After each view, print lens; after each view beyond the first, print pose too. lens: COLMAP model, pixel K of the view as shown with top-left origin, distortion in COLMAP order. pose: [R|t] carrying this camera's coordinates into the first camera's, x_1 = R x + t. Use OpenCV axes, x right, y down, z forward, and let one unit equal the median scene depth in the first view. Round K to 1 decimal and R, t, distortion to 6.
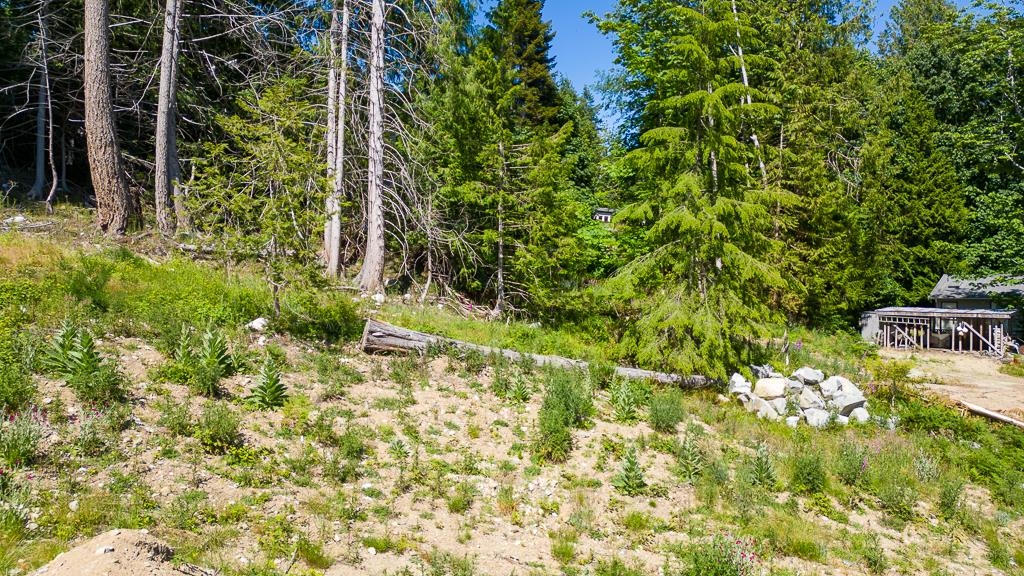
lens RADIAL K [[714.9, 0, 510.7], [0, 714.9, 291.7], [0, 0, 1]] dist [0.090529, -0.091382]
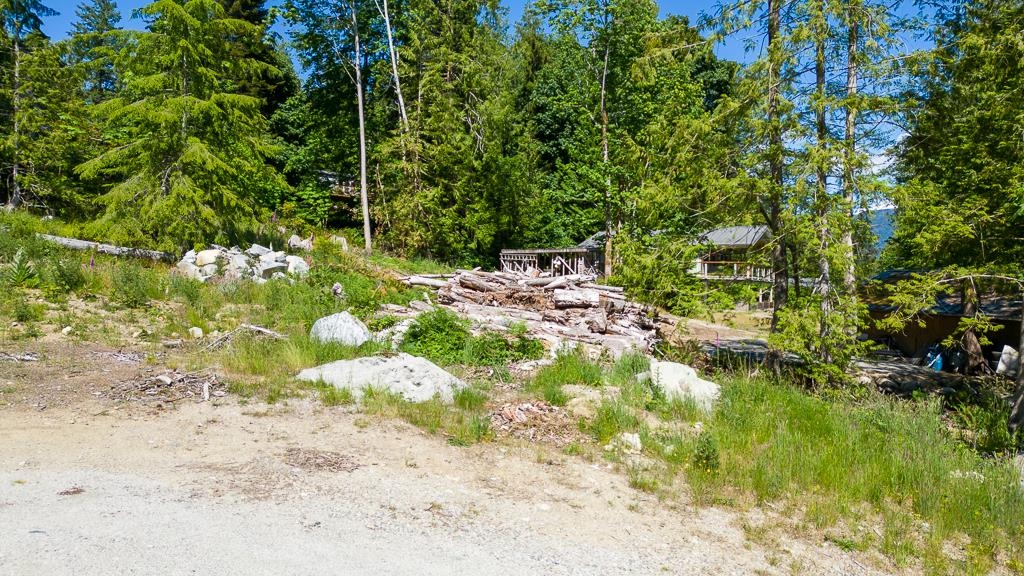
lens RADIAL K [[705.3, 0, 515.5], [0, 705.3, 287.1], [0, 0, 1]] dist [0.065742, -0.062978]
pose [[0.978809, 0.005896, 0.204690, 0.919779], [-0.005906, 0.999982, -0.000562, 0.269610], [-0.204690, -0.000659, 0.978827, -0.330463]]
